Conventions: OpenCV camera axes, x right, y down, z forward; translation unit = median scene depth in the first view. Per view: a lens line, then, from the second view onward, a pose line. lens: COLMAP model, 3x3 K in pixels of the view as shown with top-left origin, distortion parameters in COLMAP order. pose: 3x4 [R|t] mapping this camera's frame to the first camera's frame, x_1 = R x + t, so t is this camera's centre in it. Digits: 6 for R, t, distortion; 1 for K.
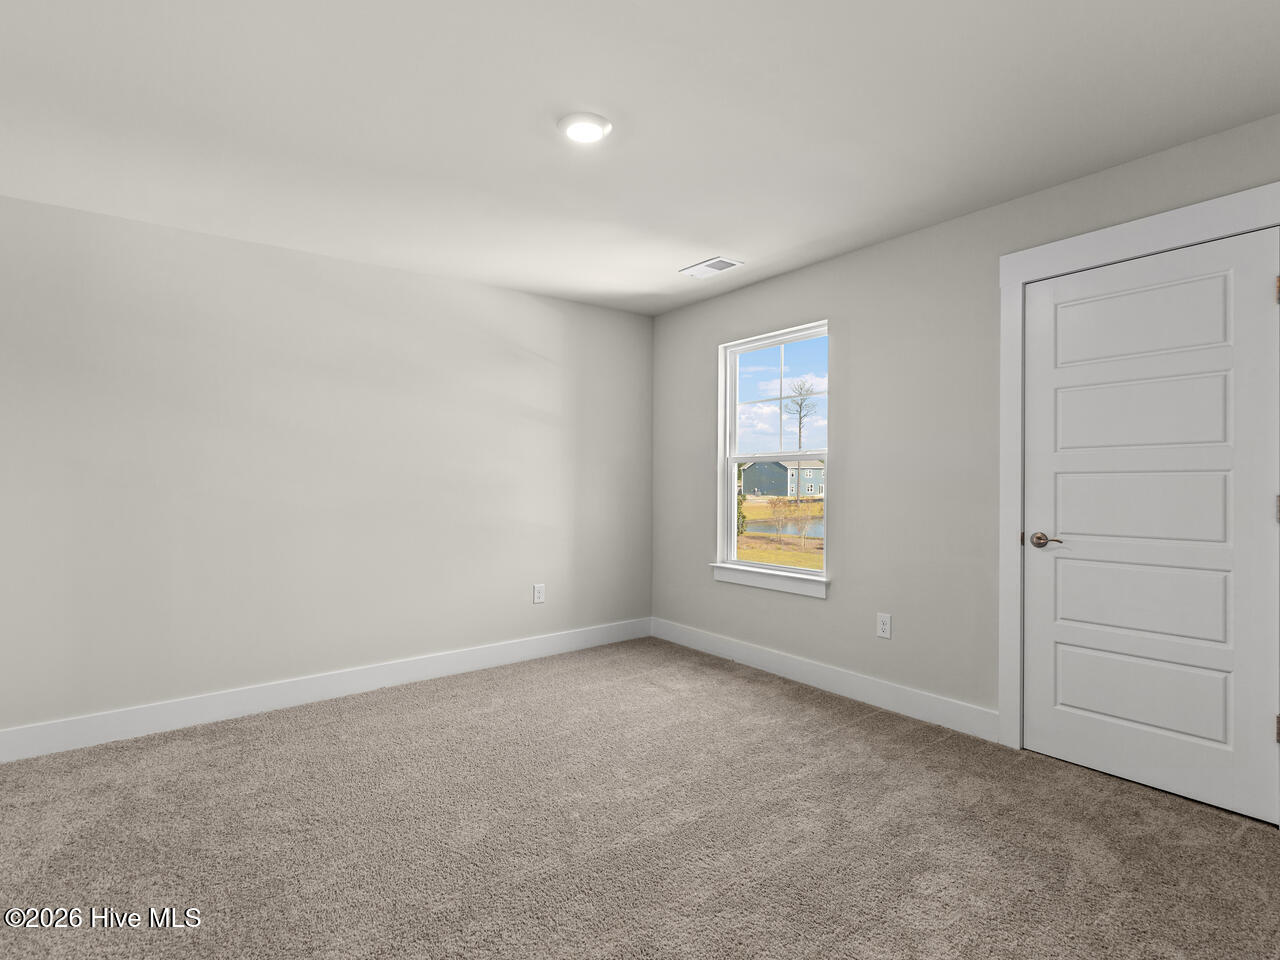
lens RADIAL K [[651.2, 0, 633.2], [0, 651.2, 477.1], [0, 0, 1]] dist [0.000261, 0.002367]
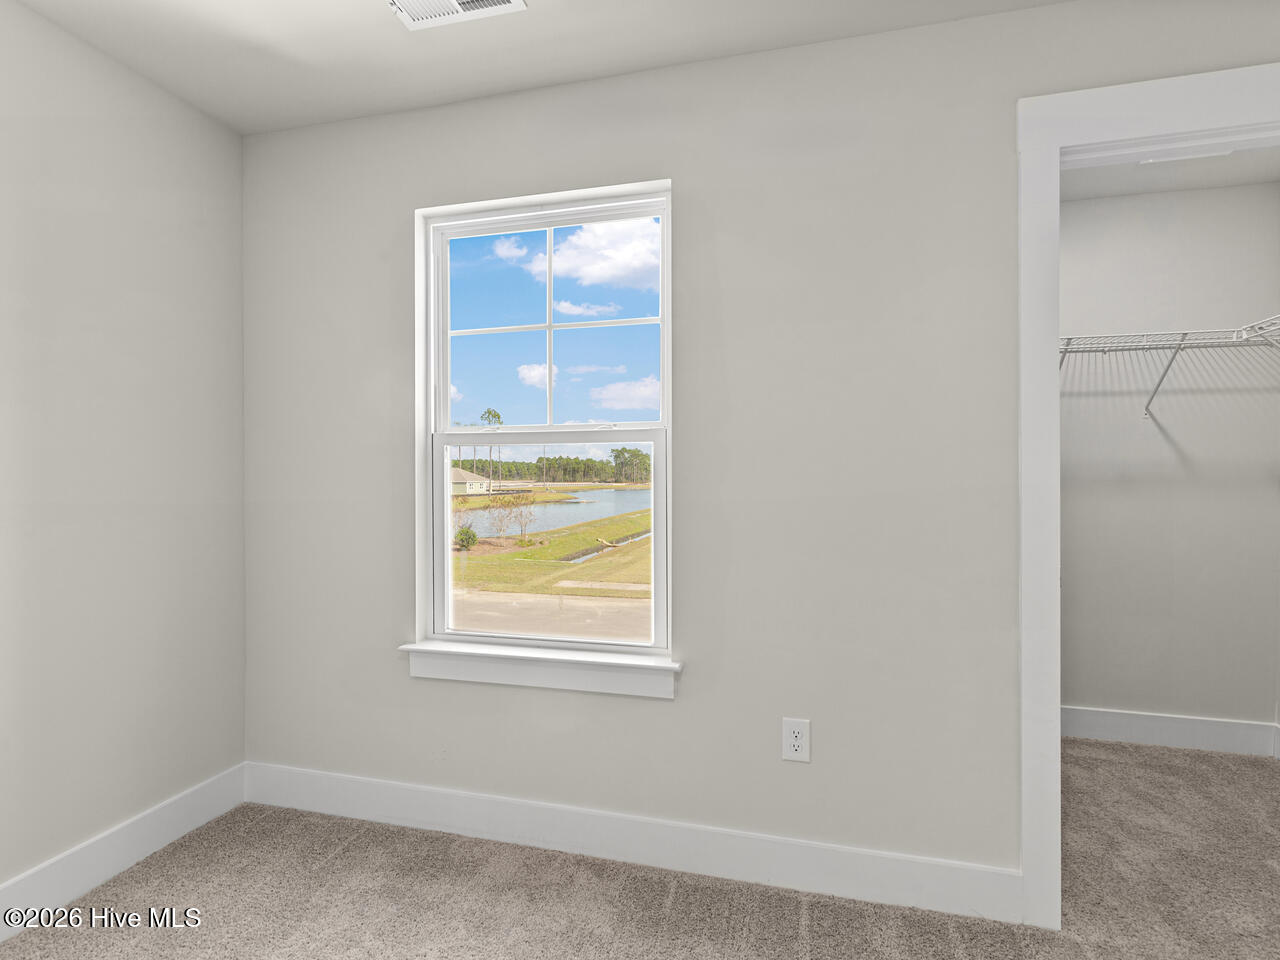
lens RADIAL K [[651.2, 0, 640.4], [0, 651.2, 476.8], [0, 0, 1]] dist [0.000261, 0.002367]
pose [[0.779088, -0.010064, 0.626834, -0.051698], [0.001574, 0.999899, 0.014098, -0.003671], [-0.626913, -0.009997, 0.779025, 0.512497]]
